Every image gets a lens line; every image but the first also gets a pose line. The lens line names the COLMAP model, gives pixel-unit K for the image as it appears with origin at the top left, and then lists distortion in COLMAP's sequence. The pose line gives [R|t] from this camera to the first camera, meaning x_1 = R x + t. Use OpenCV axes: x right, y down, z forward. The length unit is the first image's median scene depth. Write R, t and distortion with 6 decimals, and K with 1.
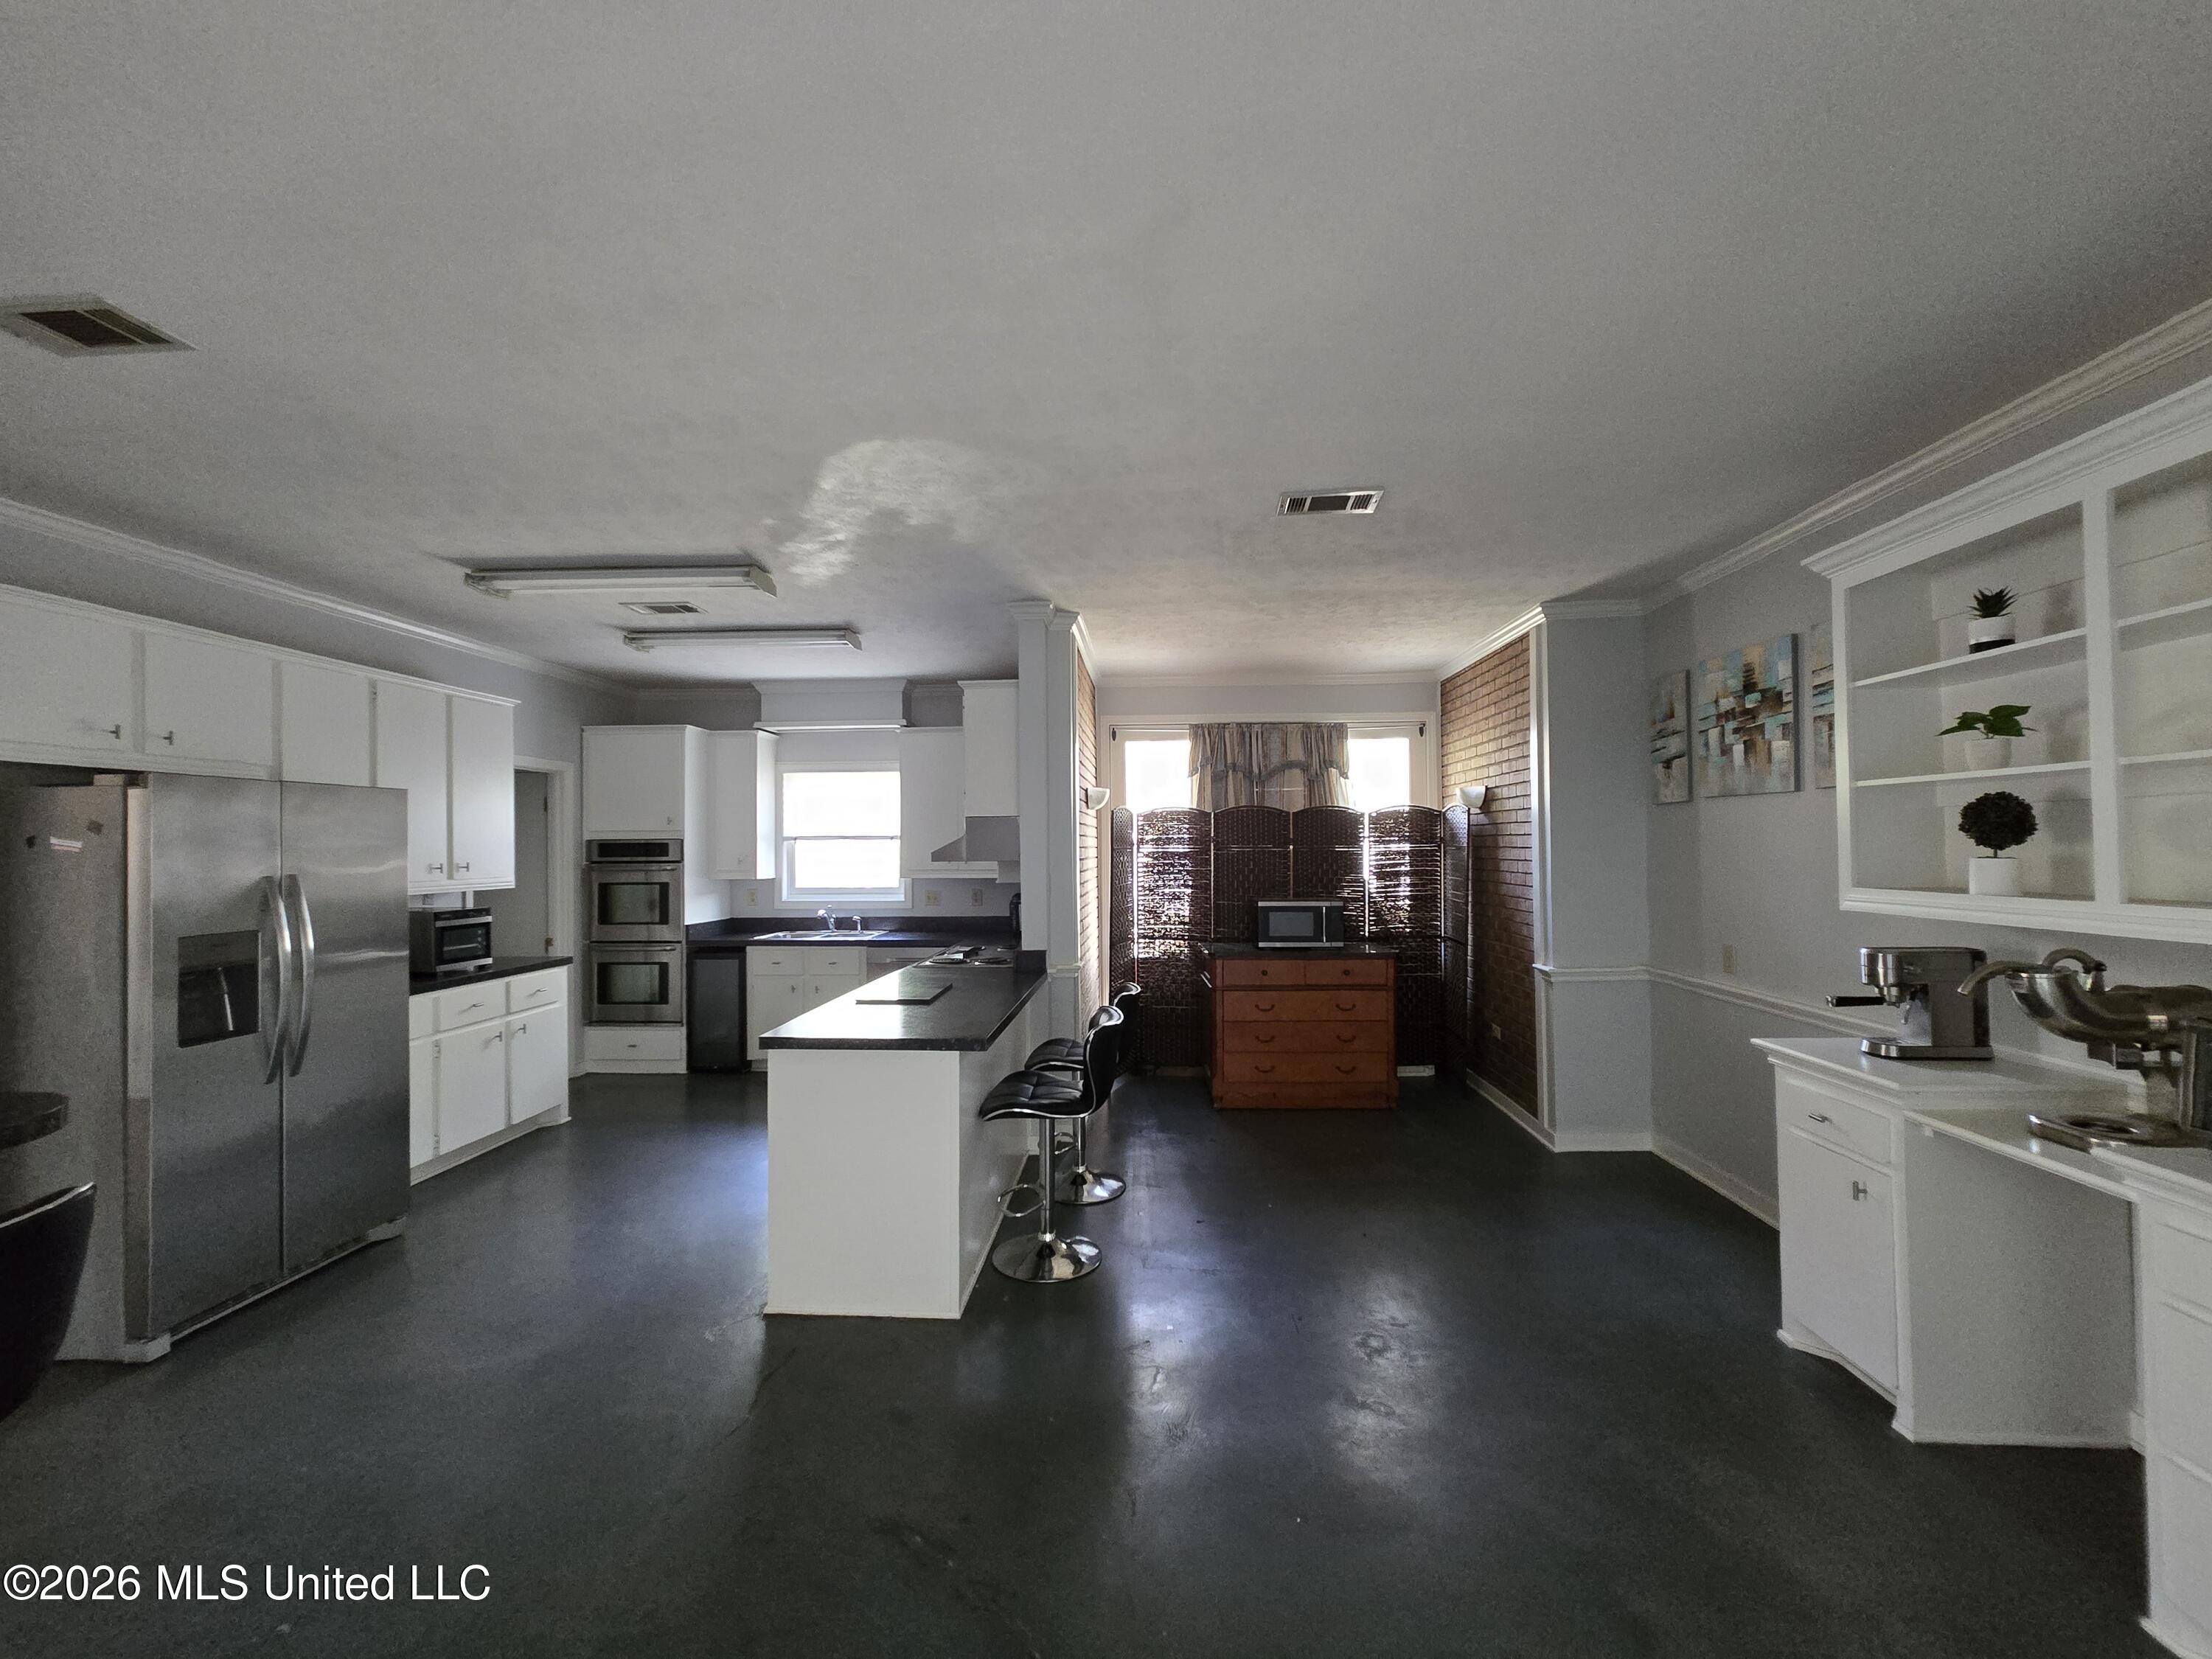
lens RADIAL K [[899.4, 0, 1098.3], [0, 899.4, 834.9], [0, 0, 1]] dist [0.000541, -0.000556]
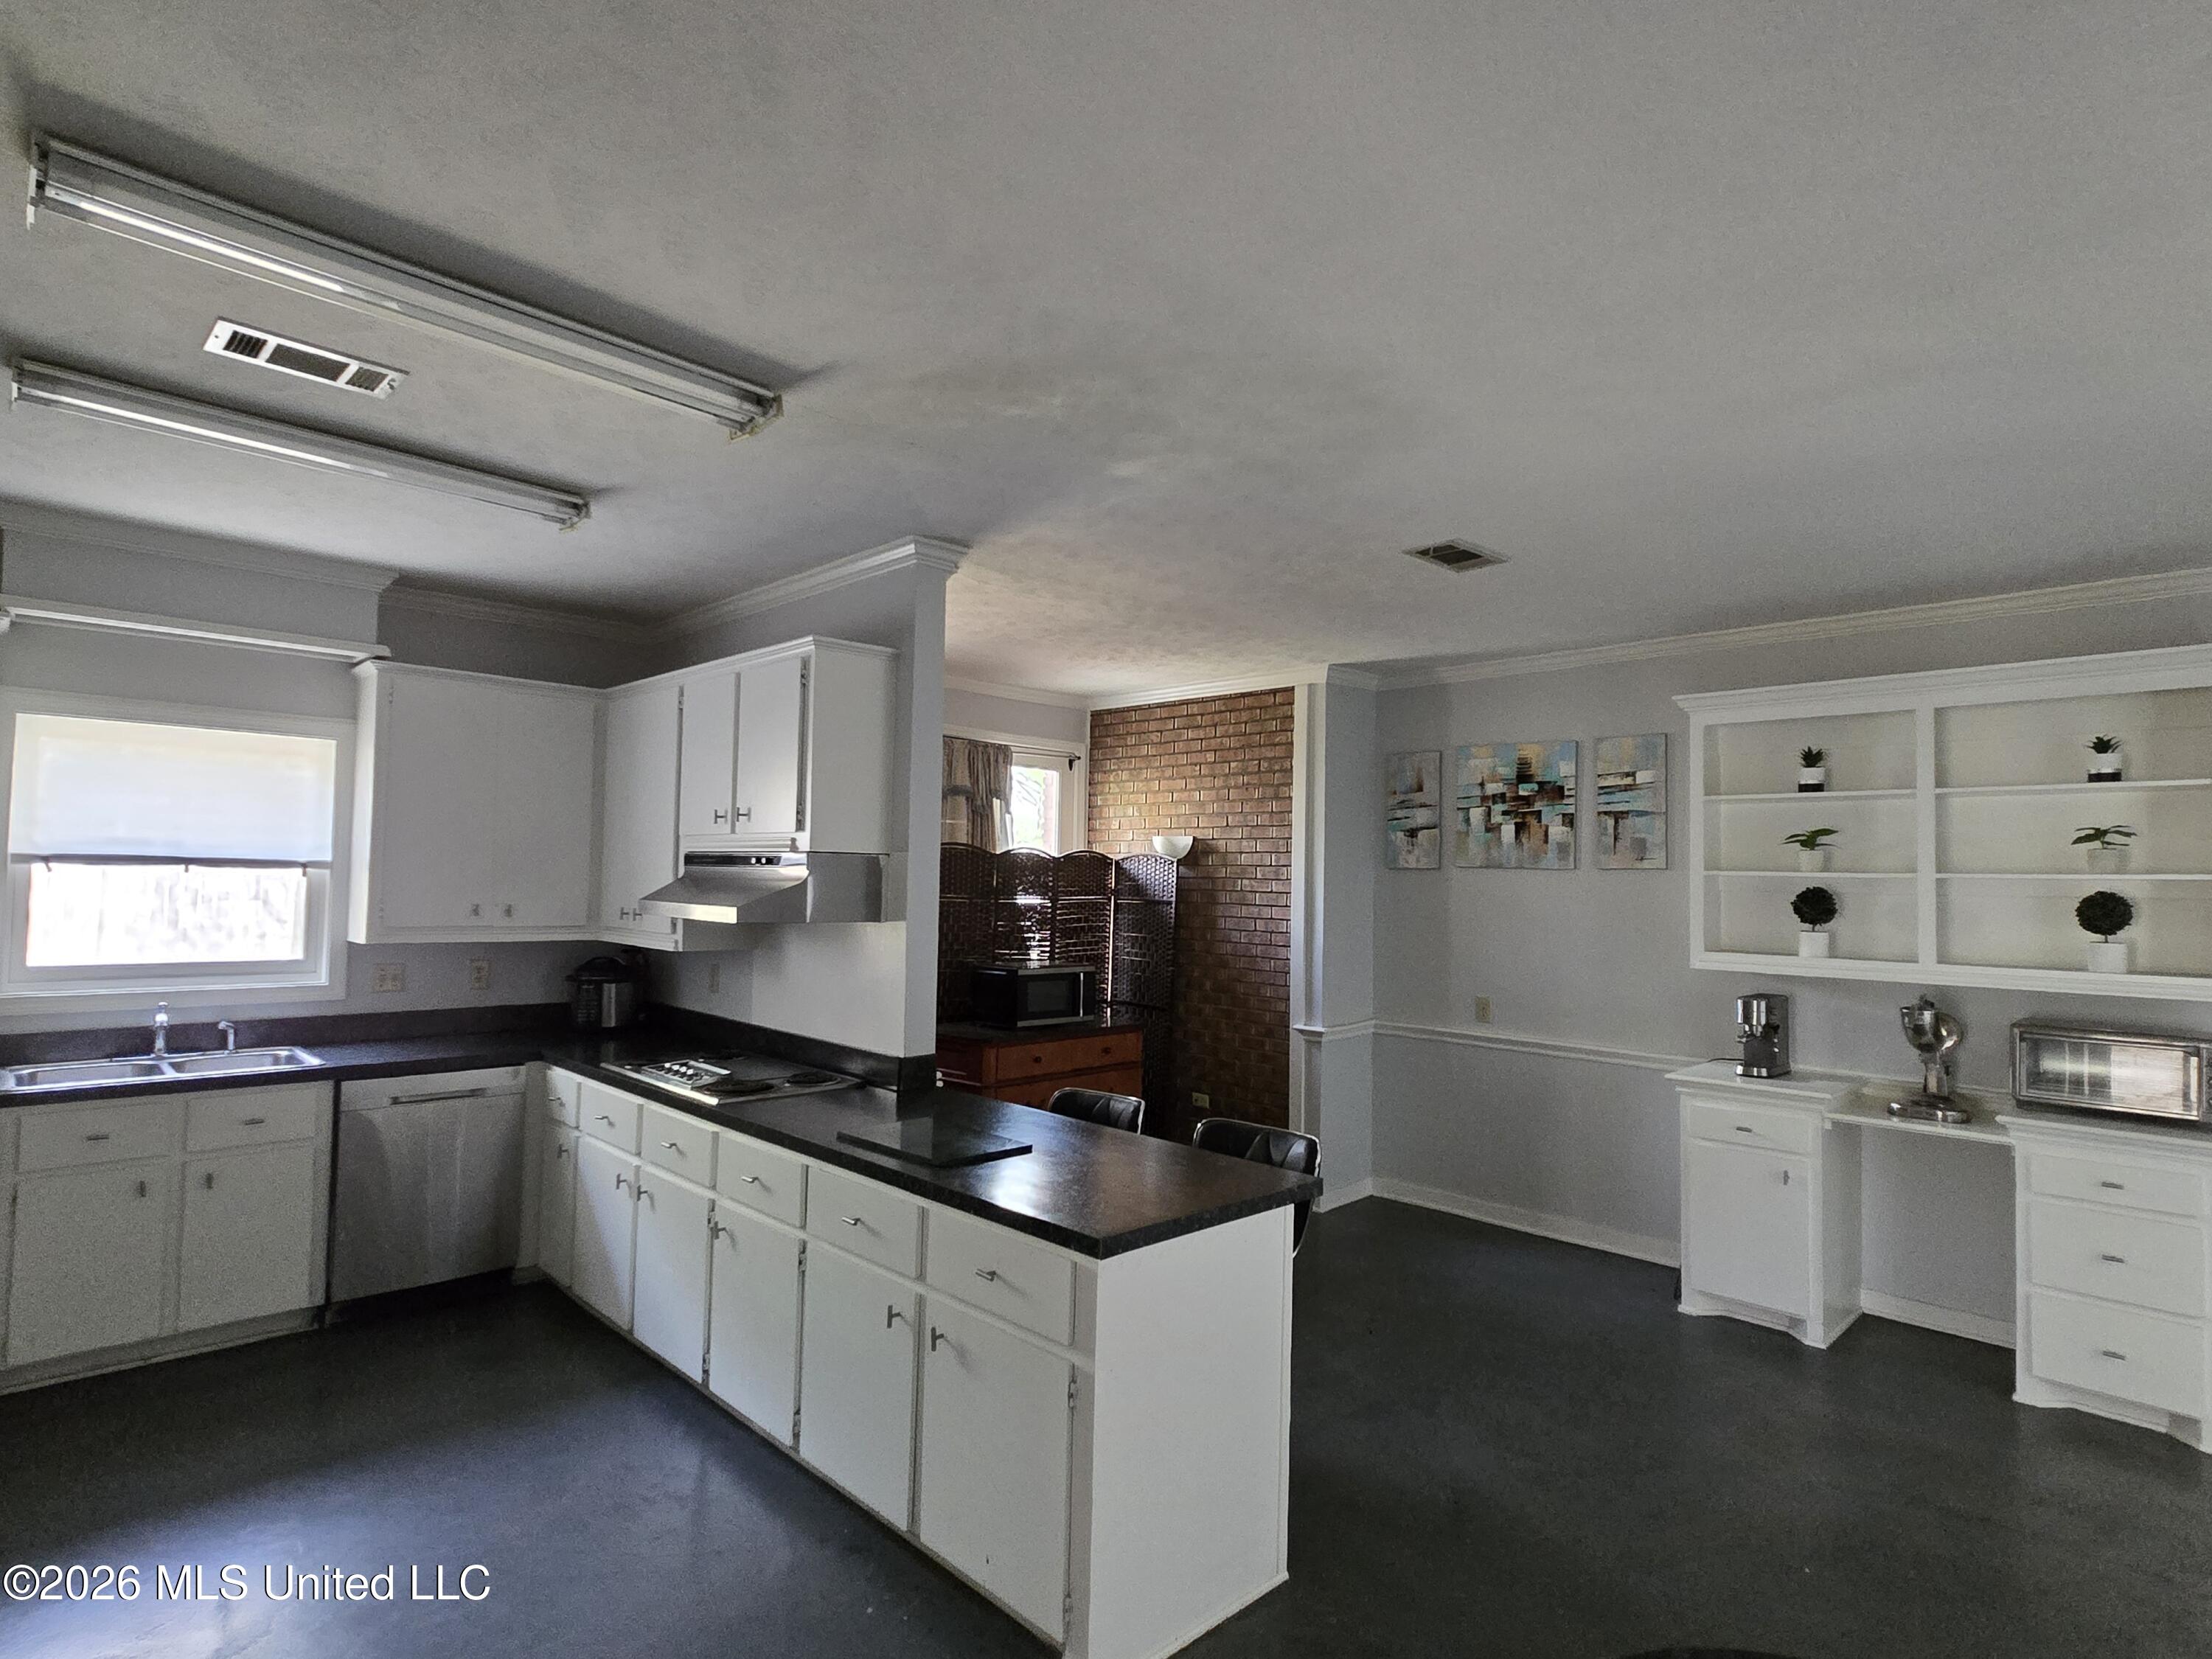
lens RADIAL K [[1165.5, 0, 1106.0], [0, 1165.5, 829.5], [0, 0, 1]] dist [0.001781, 0.000268]
pose [[0.666450, 0.056924, 0.743373, -0.748520], [-0.037900, 0.998378, -0.042473, -0.009894], [-0.744585, 0.000132, 0.667527, 0.370826]]
